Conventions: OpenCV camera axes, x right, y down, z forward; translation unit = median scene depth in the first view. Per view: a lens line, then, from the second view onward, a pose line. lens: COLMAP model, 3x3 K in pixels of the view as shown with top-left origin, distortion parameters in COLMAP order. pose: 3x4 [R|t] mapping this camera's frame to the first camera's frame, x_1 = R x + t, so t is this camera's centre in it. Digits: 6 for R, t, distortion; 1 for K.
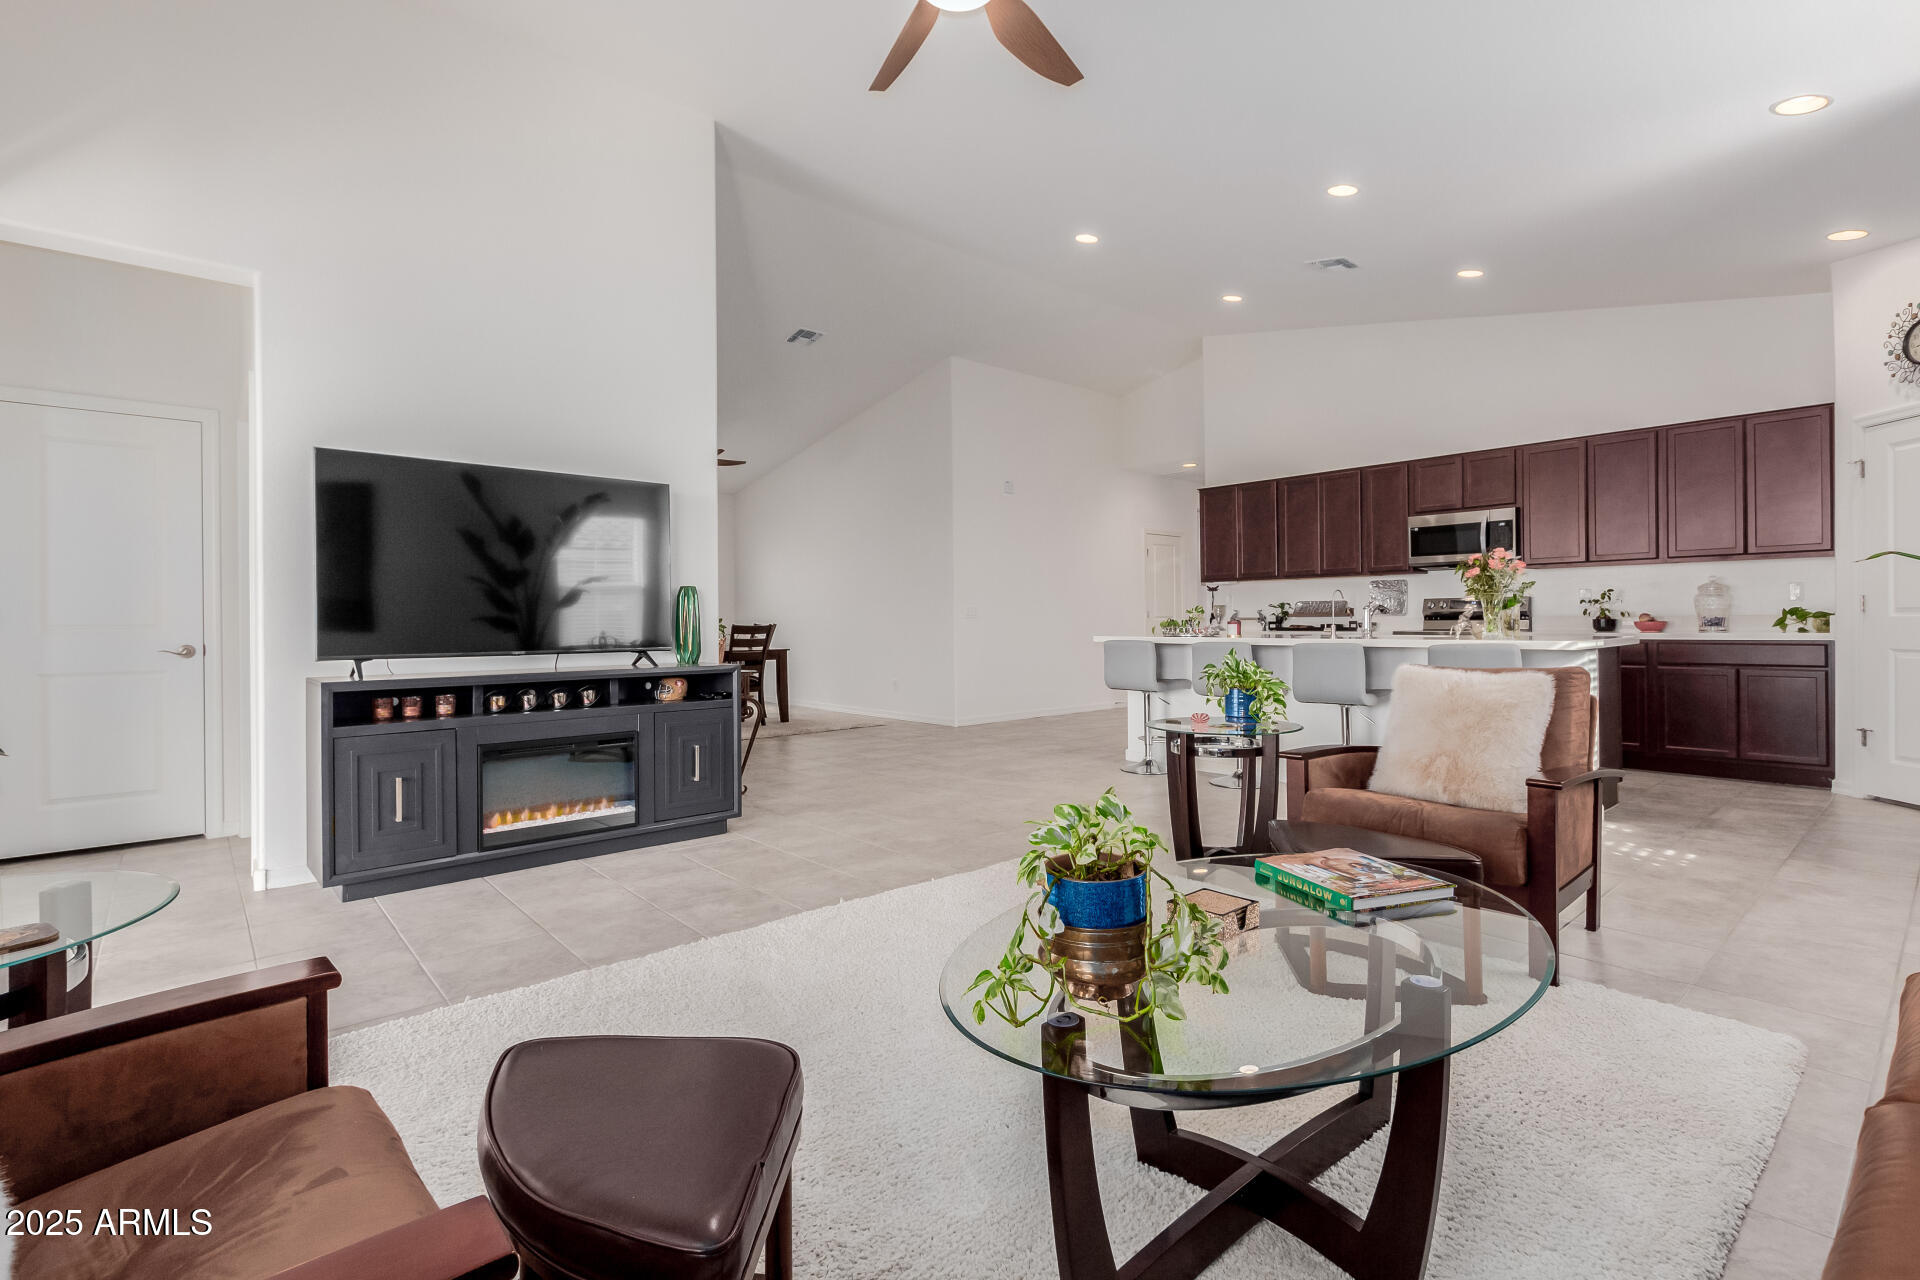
lens RADIAL K [[878.9, 0, 960.3], [0, 878.9, 626.7], [0, 0, 1]] dist [0.003513, -0.000298]
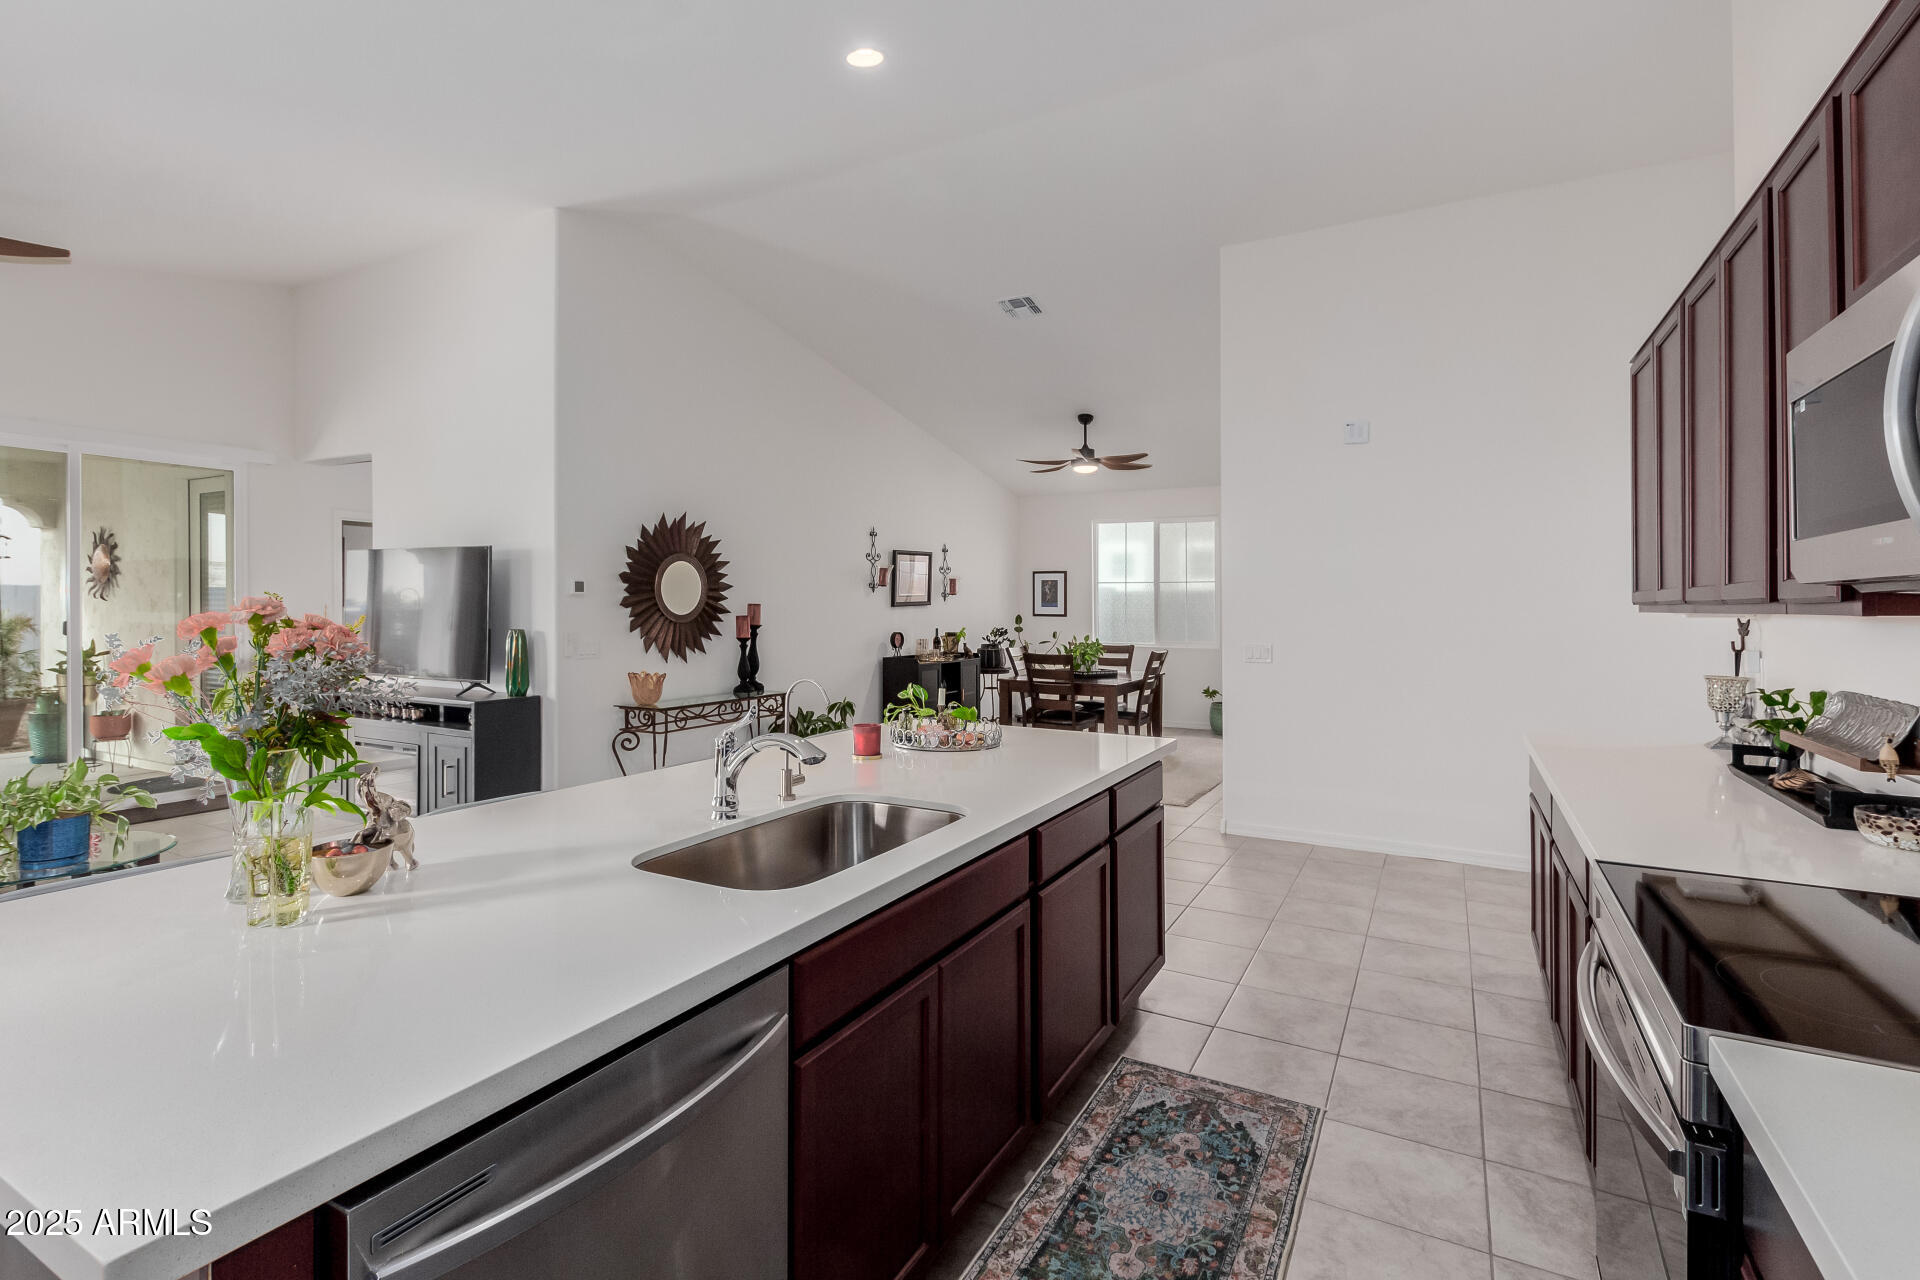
lens RADIAL K [[896.9, 0, 949.6], [0, 896.9, 591.3], [0, 0, 1]] dist [0.000750, -0.000075]
pose [[0.308684, -0.003425, -0.951158, 0.654880], [-0.008947, 0.999939, -0.006504, -0.064761], [0.951123, 0.010517, 0.308635, 0.746187]]
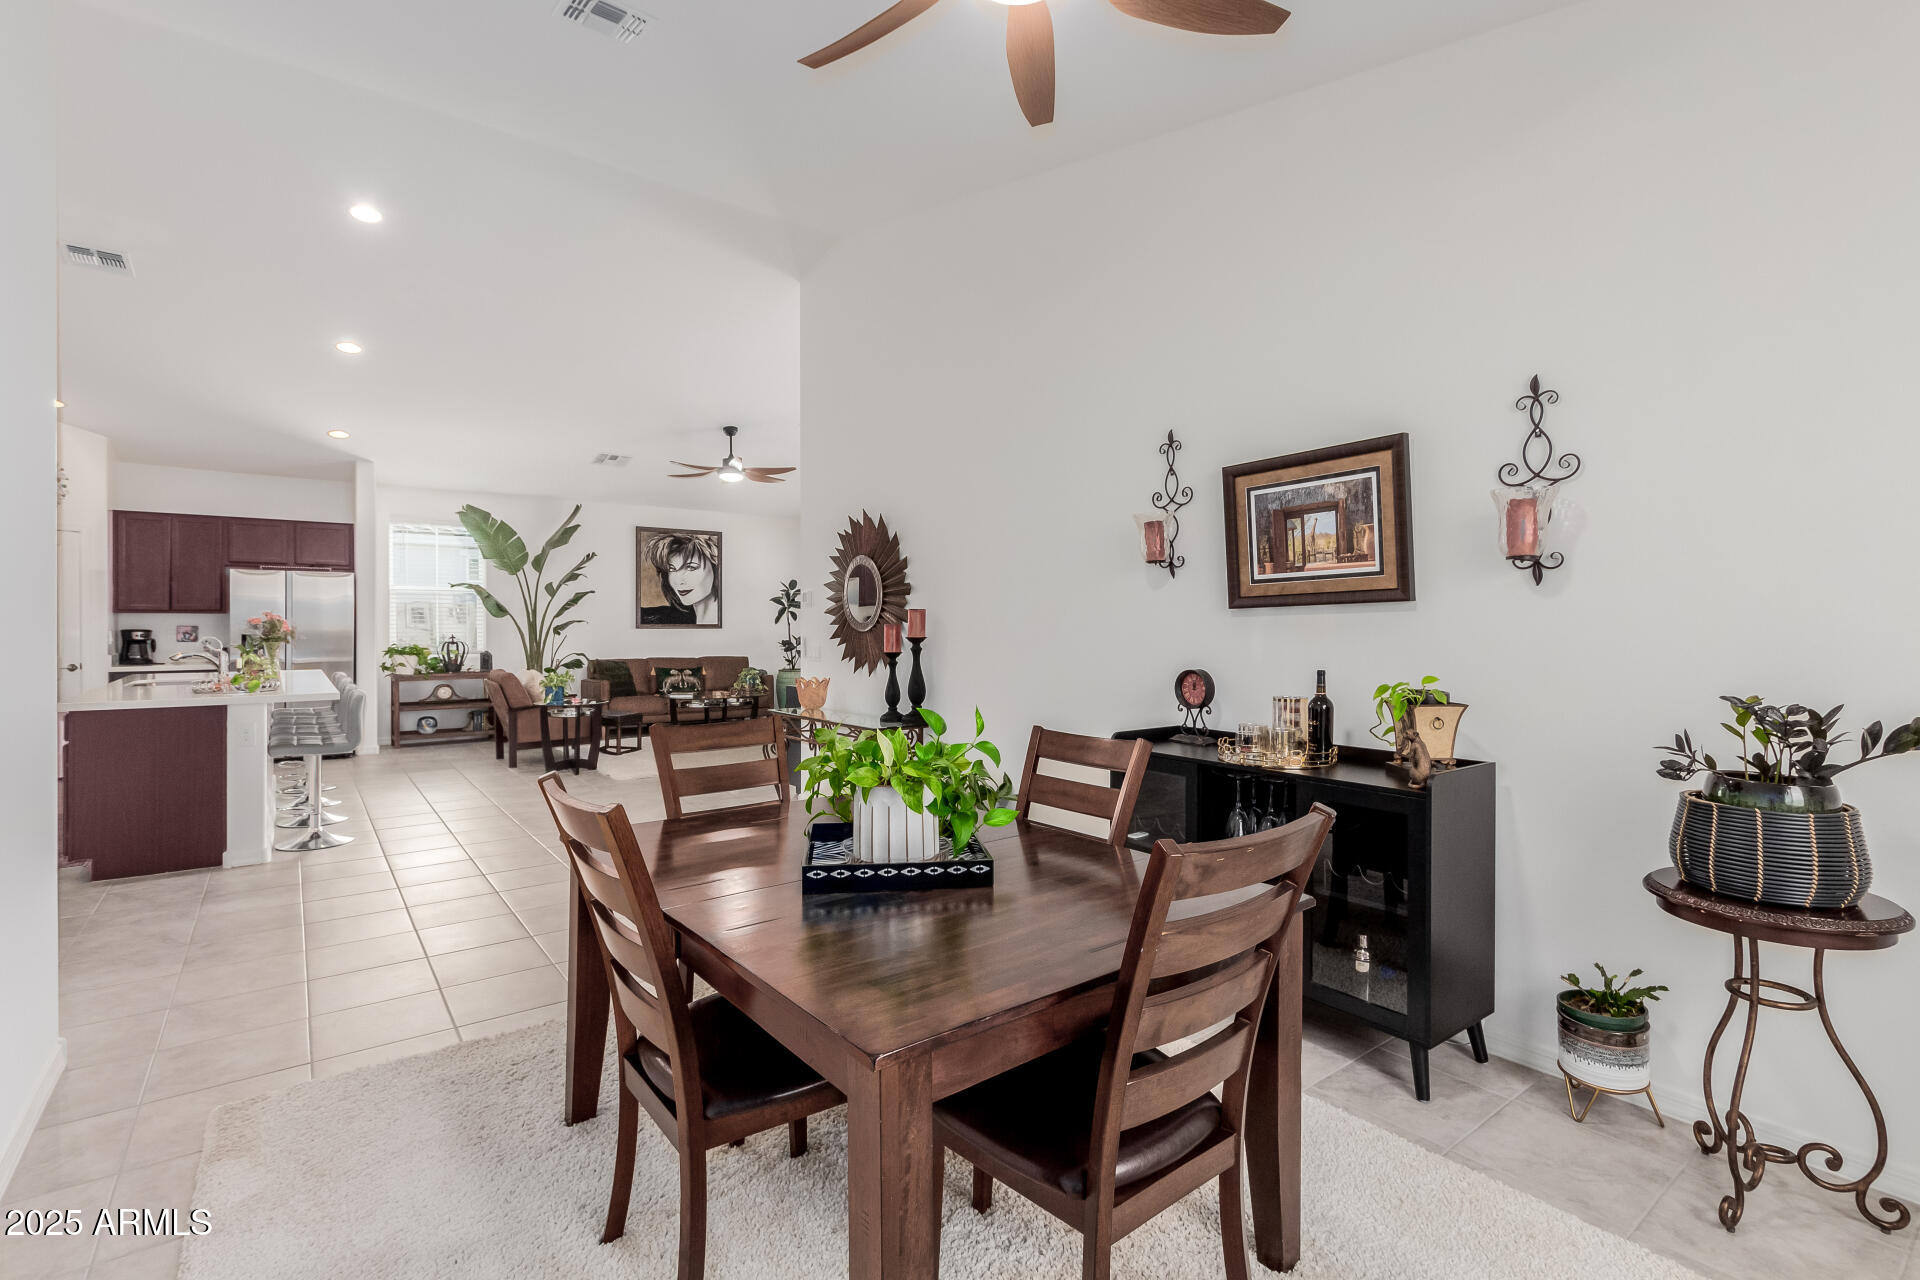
lens RADIAL K [[866.1, 0, 951.8], [0, 866.1, 639.0], [0, 0, 1]] dist [0.001318, -0.000298]
pose [[-0.995820, 0.005144, 0.091195, -0.391779], [0.006787, 0.999820, 0.017719, -0.044259], [-0.091087, 0.018264, -0.995675, 1.517996]]
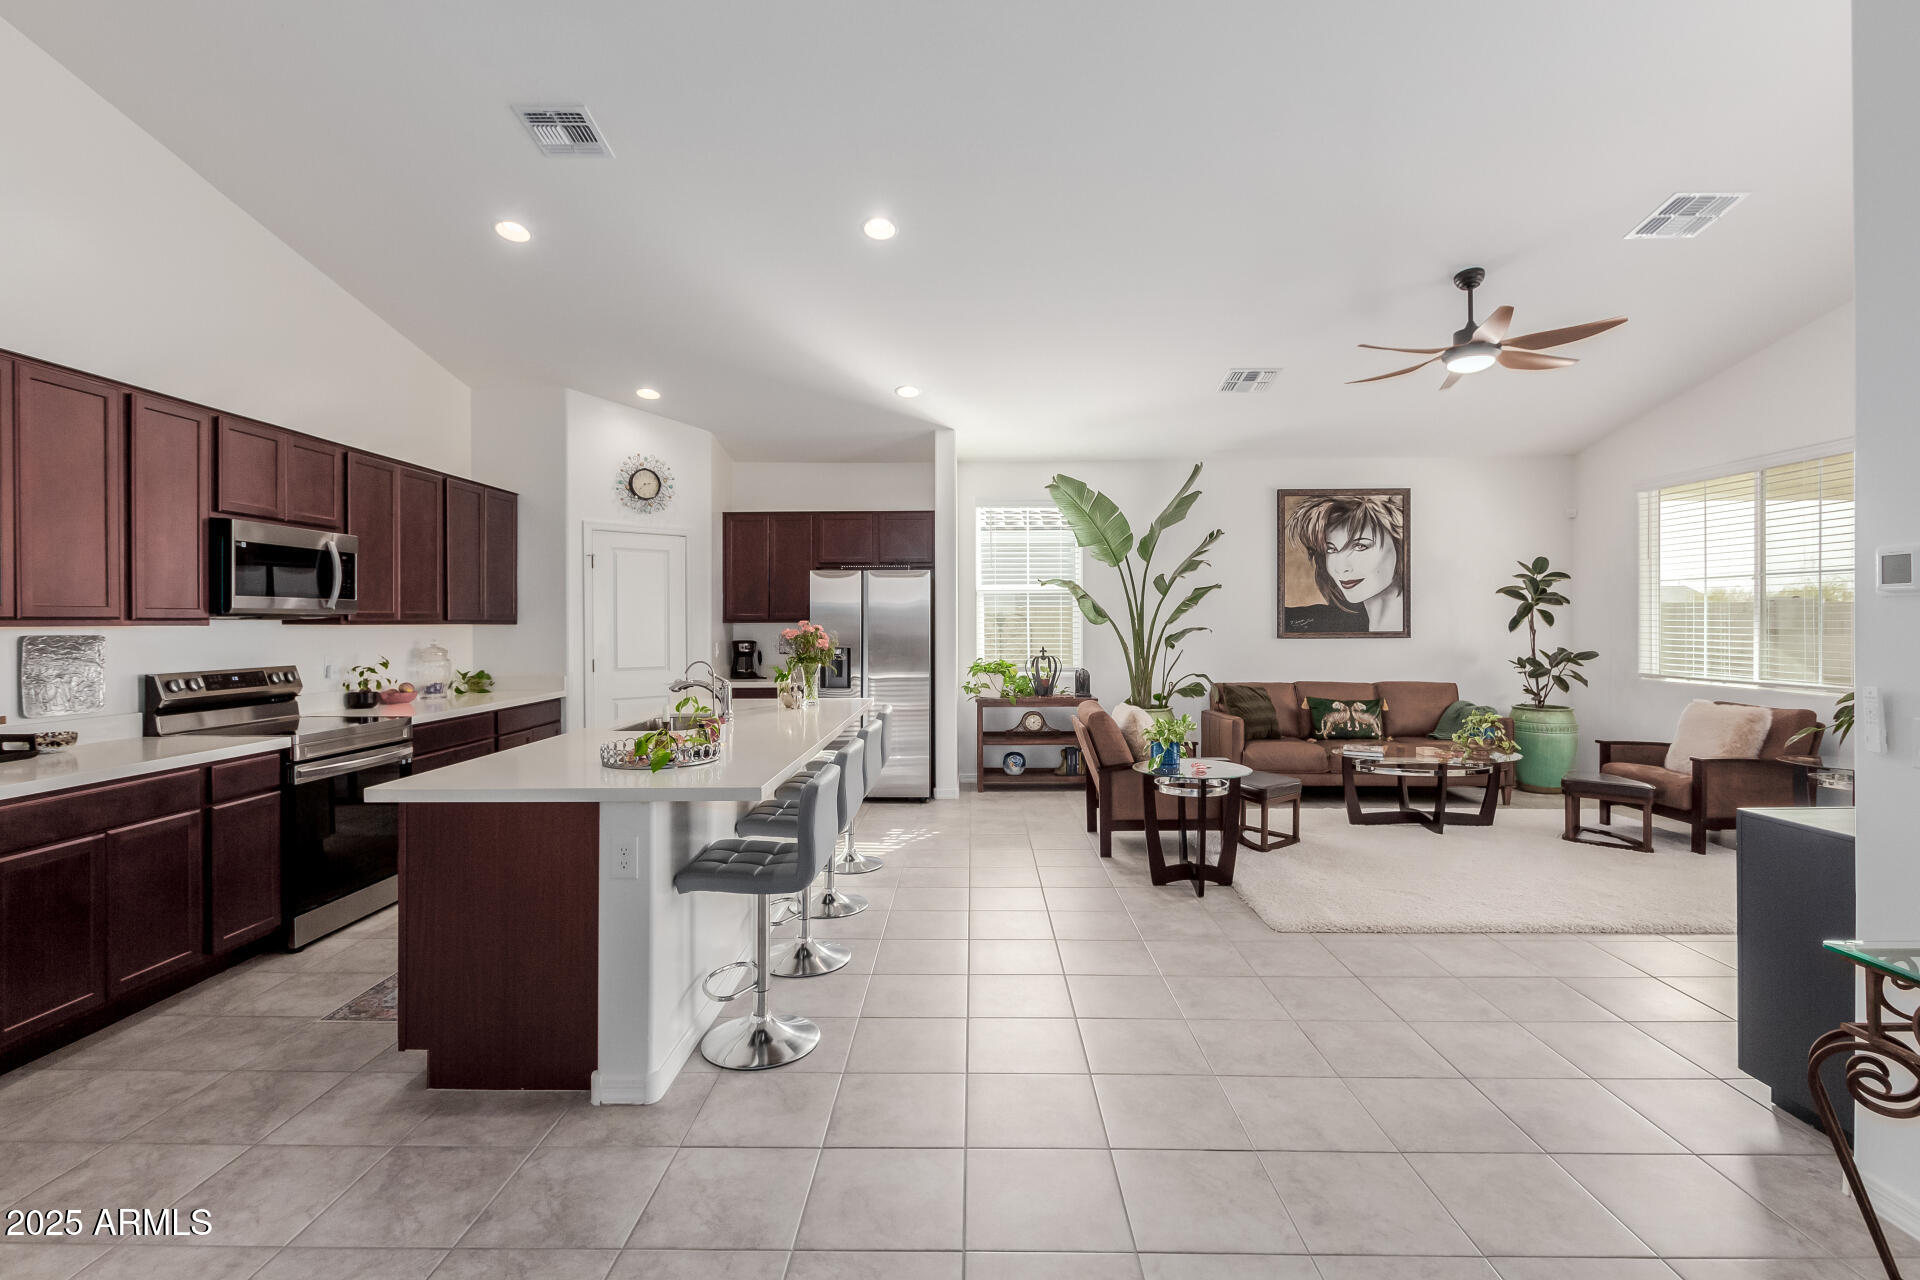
lens RADIAL K [[870.9, 0, 956.4], [0, 870.9, 627.9], [0, 0, 1]] dist [0.002956, 0.000000]
pose [[-0.724082, 0.009517, 0.689648, -0.145153], [0.011569, 0.999932, -0.001652, -0.054703], [-0.689617, 0.006783, -0.724143, 1.082443]]
